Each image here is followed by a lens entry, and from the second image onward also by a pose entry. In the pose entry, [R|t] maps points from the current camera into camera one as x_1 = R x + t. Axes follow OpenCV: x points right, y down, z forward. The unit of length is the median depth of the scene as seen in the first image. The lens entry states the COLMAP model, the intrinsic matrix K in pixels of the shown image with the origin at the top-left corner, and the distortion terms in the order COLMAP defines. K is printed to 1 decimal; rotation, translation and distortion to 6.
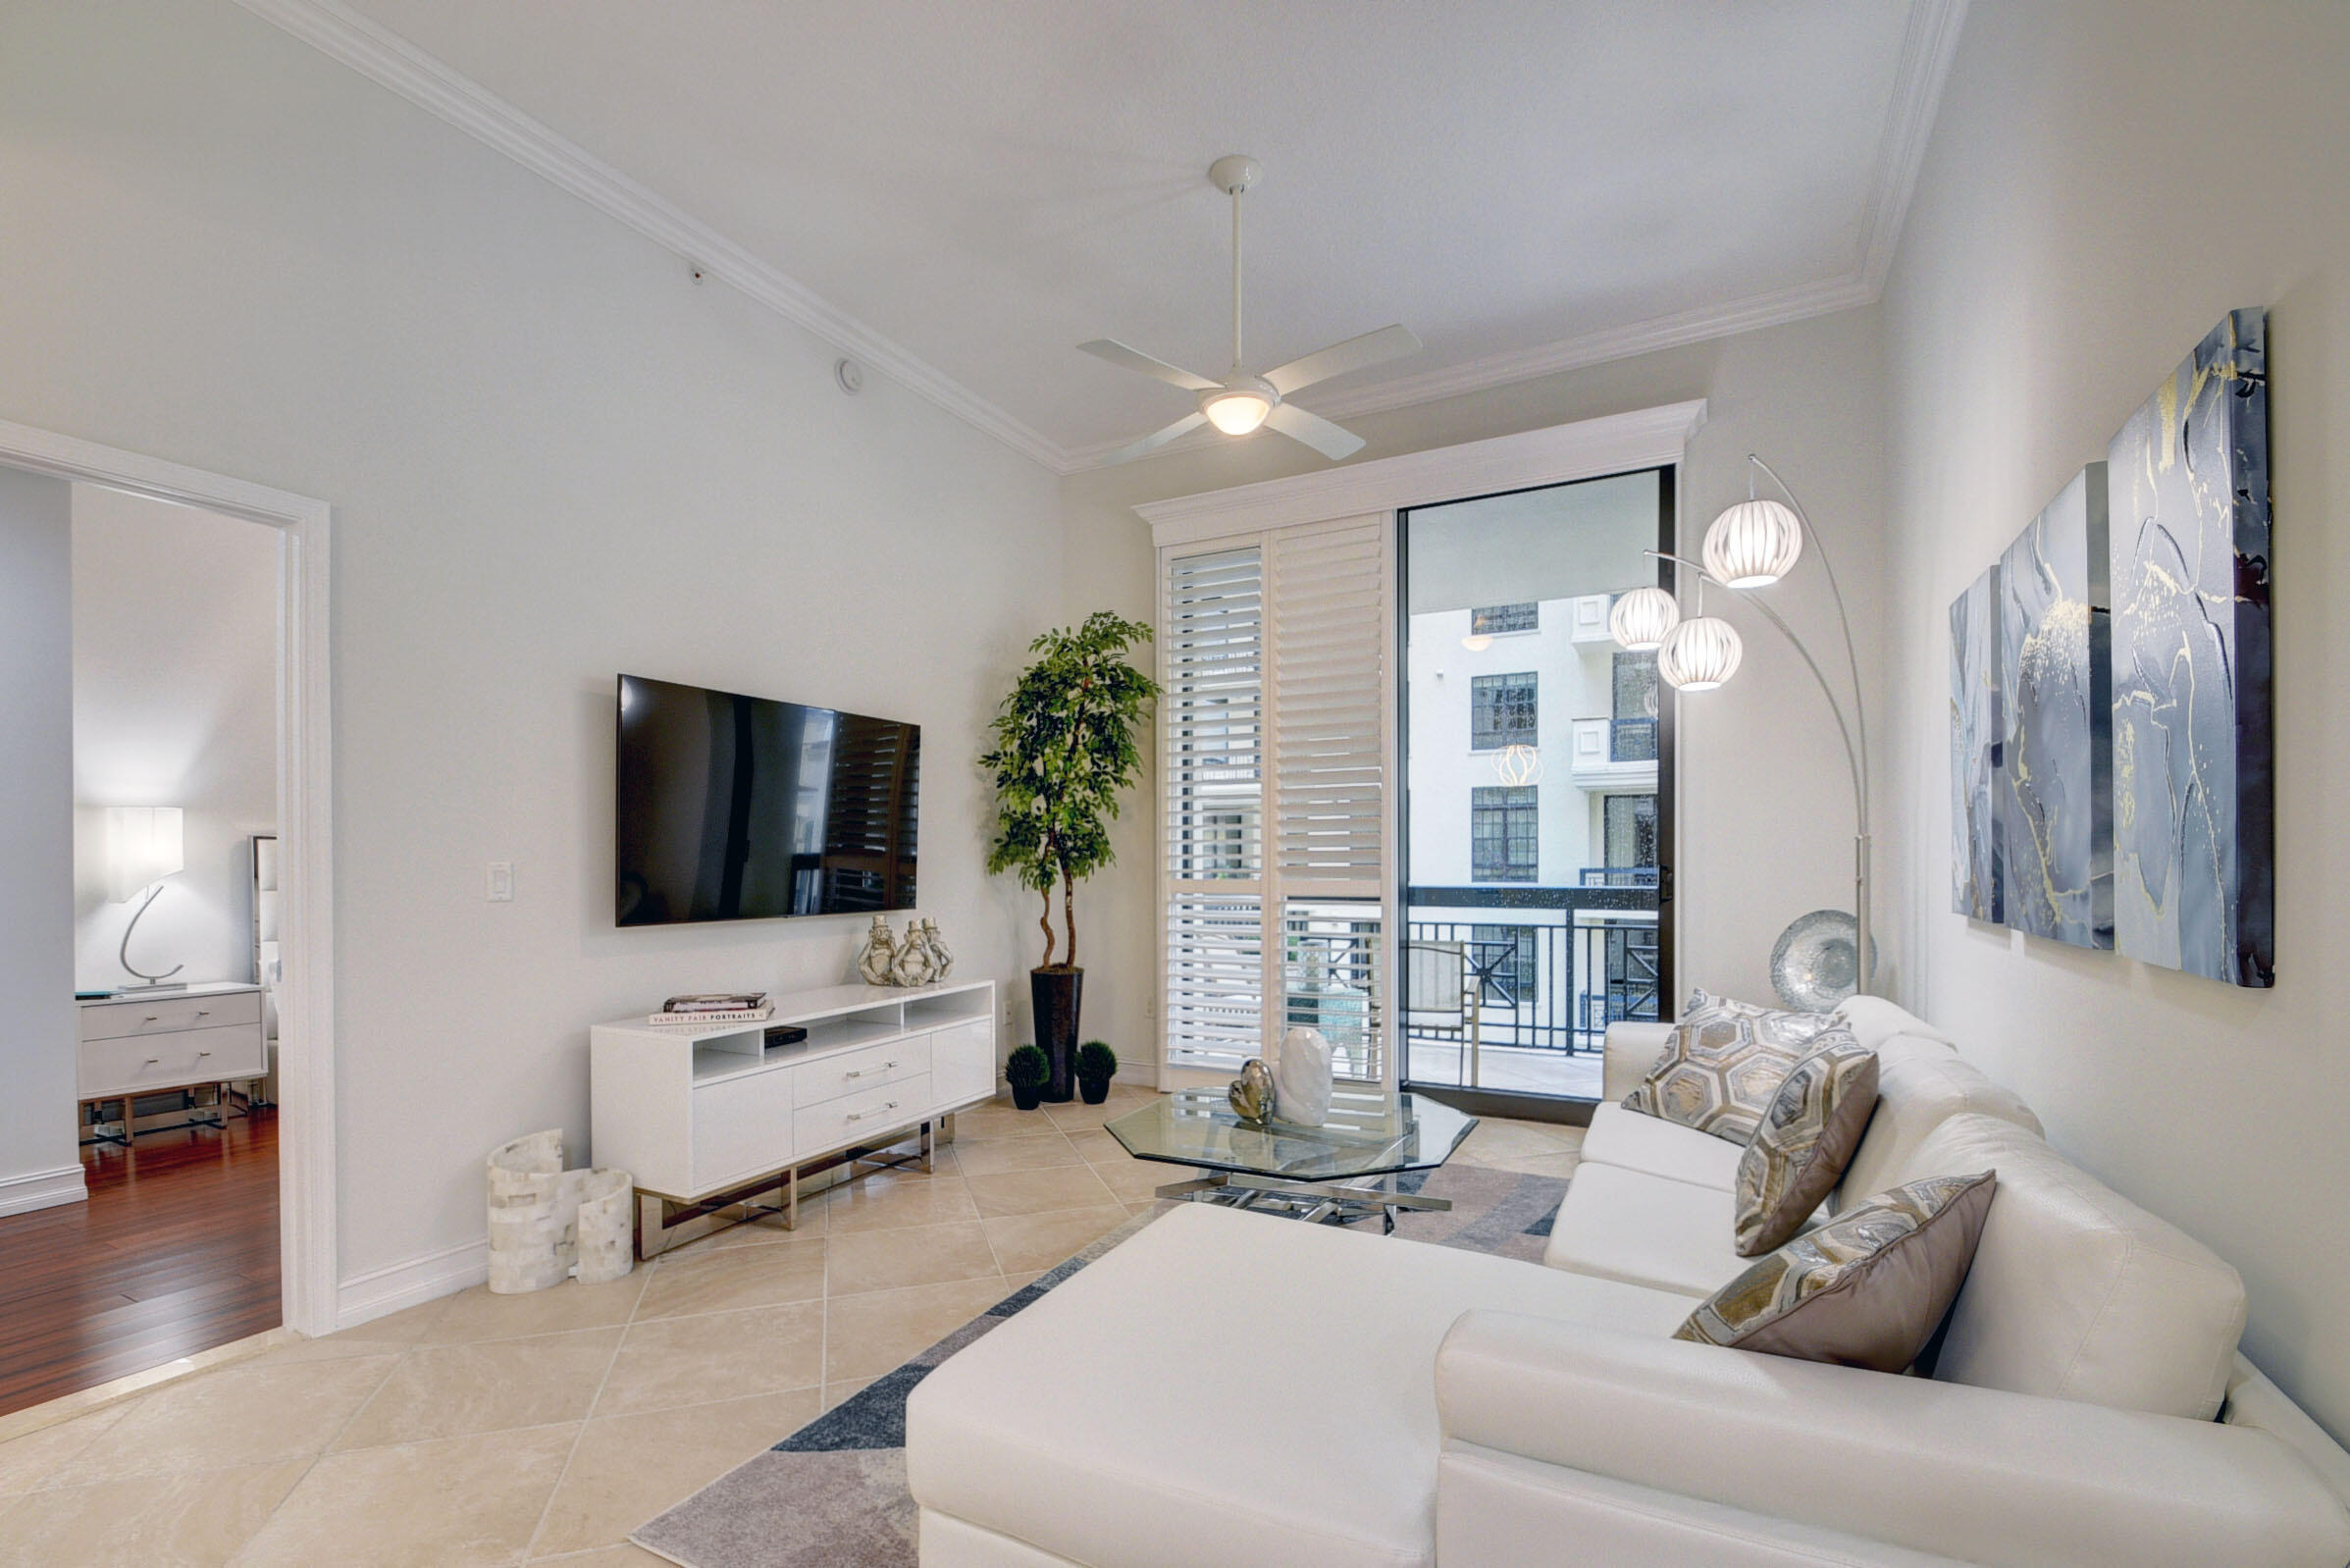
lens RADIAL K [[1040.3, 0, 1165.6], [0, 1040.3, 873.0], [0, 0, 1]] dist [0.002796, -0.009961]
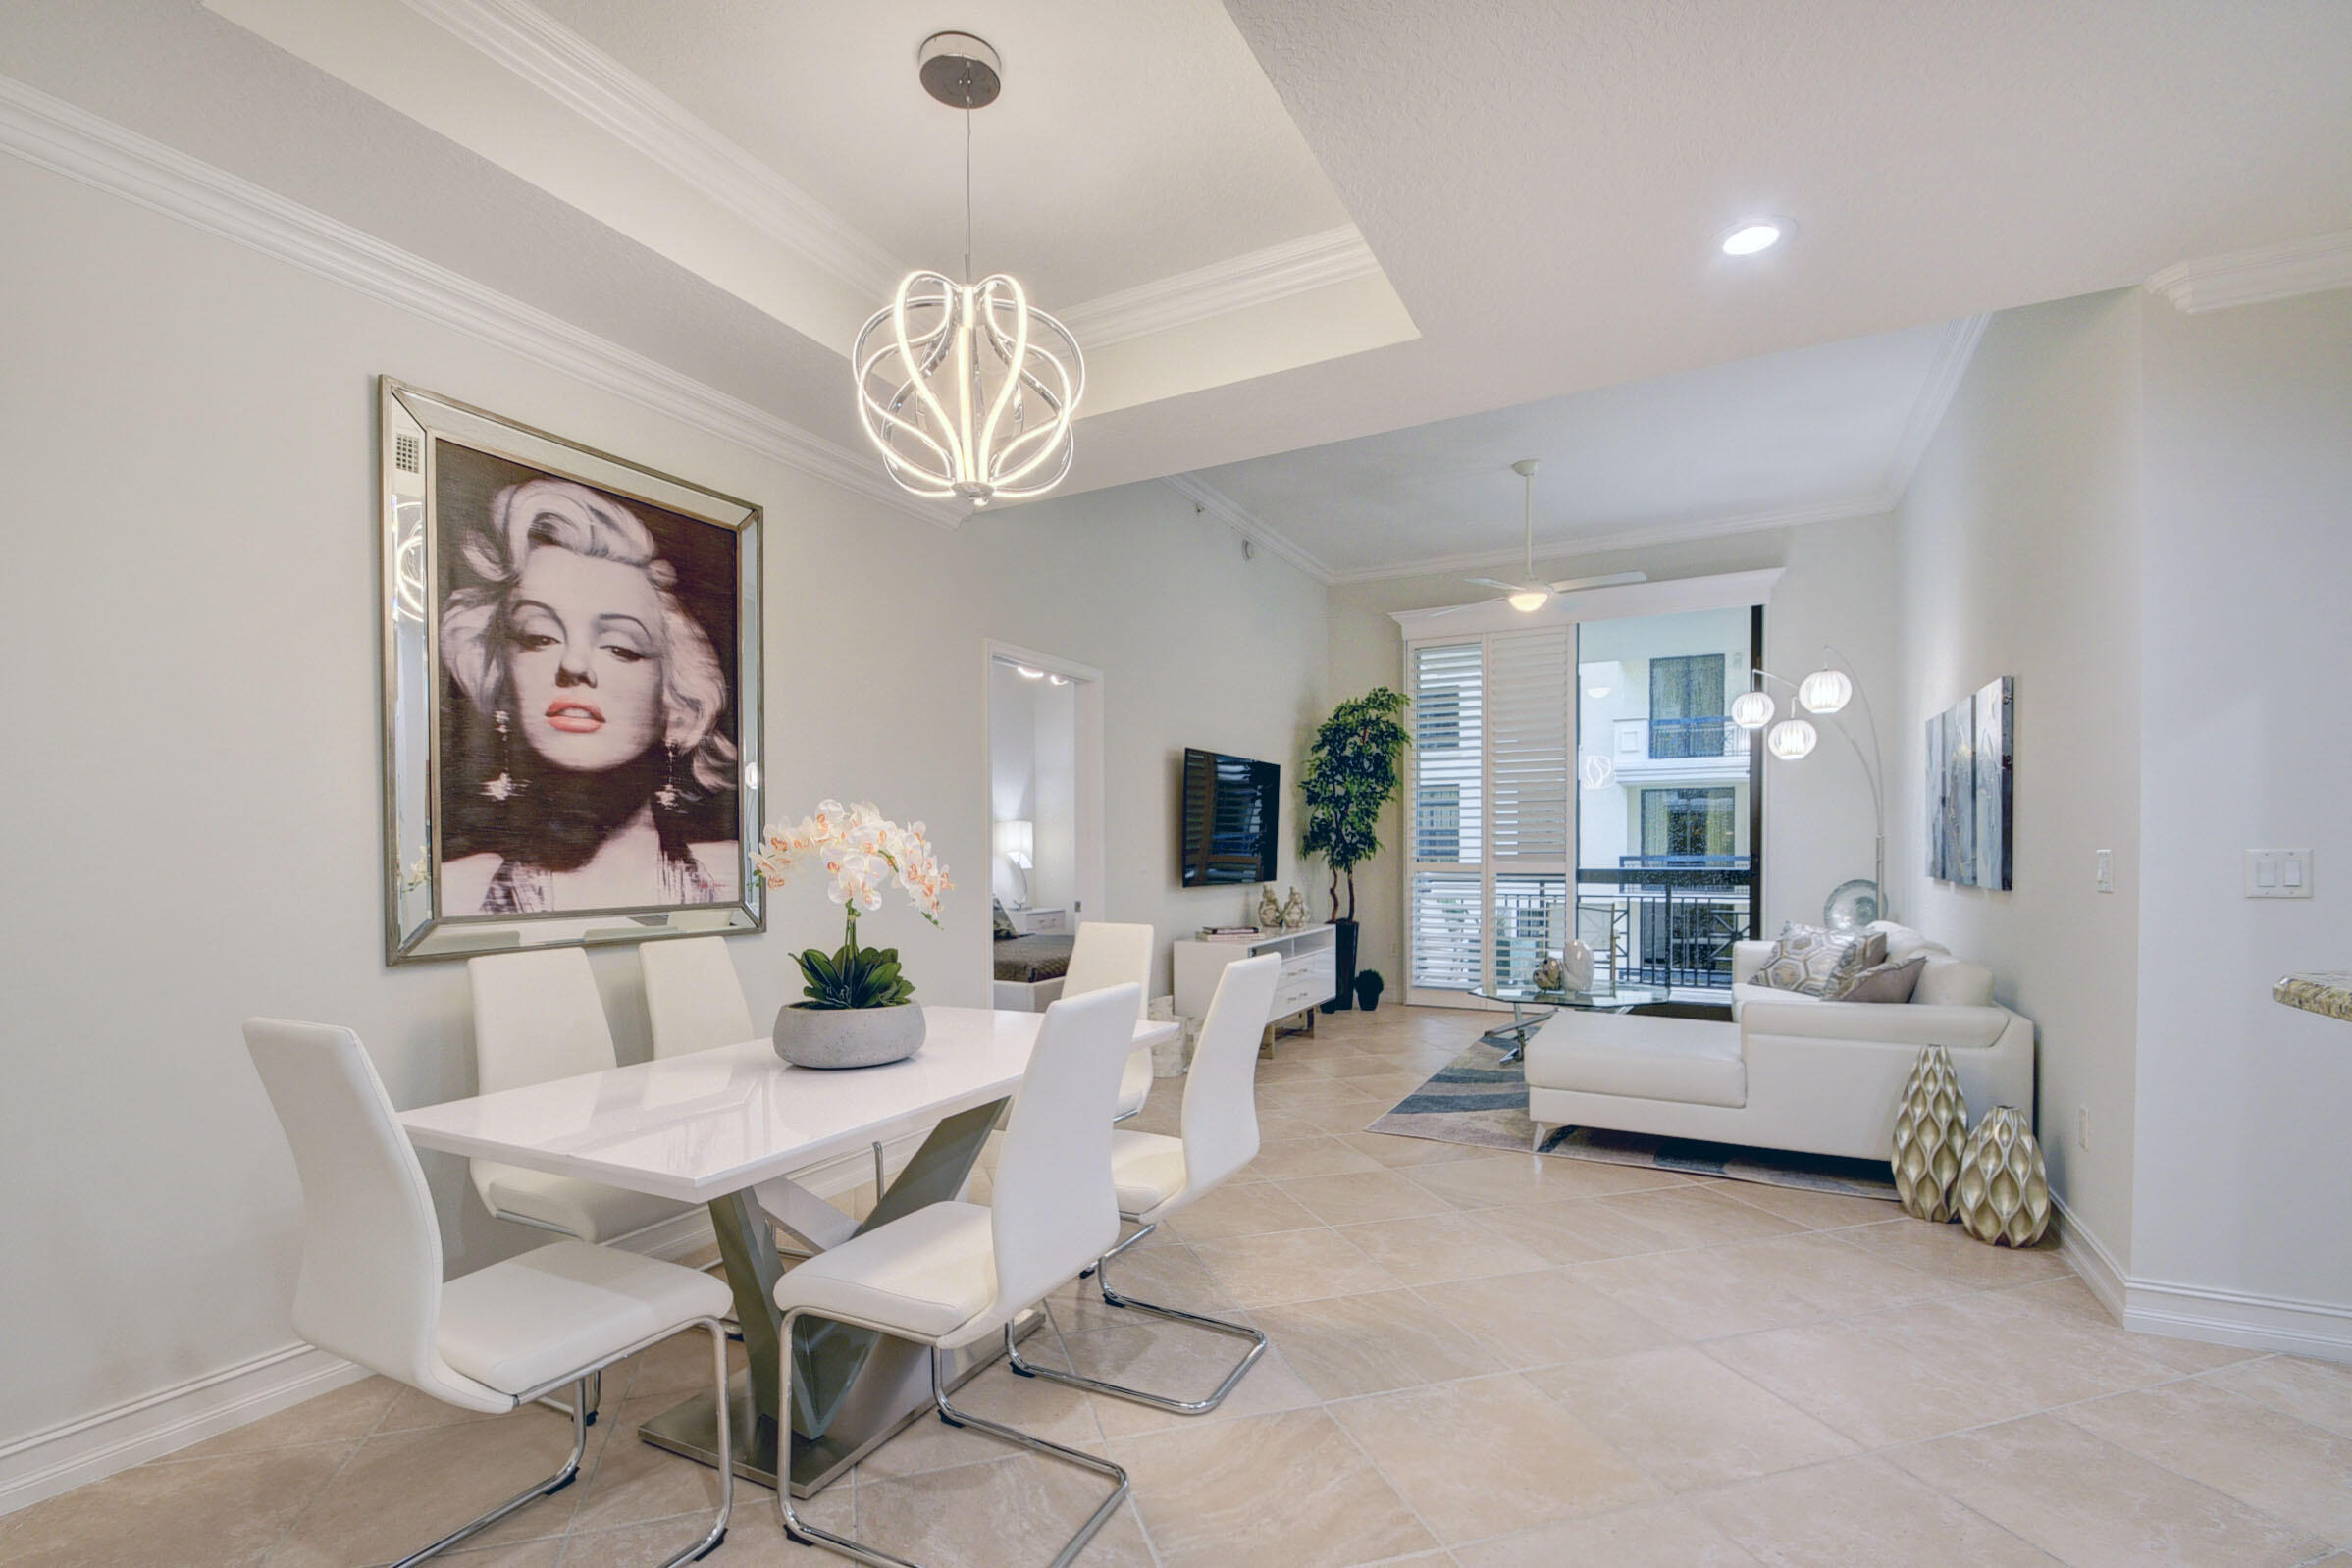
lens RADIAL K [[1041.2, 0, 1158.2], [0, 1041.2, 869.4], [0, 0, 1]] dist [0.002796, -0.009961]
pose [[0.999877, -0.000804, -0.015686, -0.358528], [0.000928, 0.999969, 0.007852, 0.004047], [0.015679, -0.007865, 0.999846, -0.533944]]
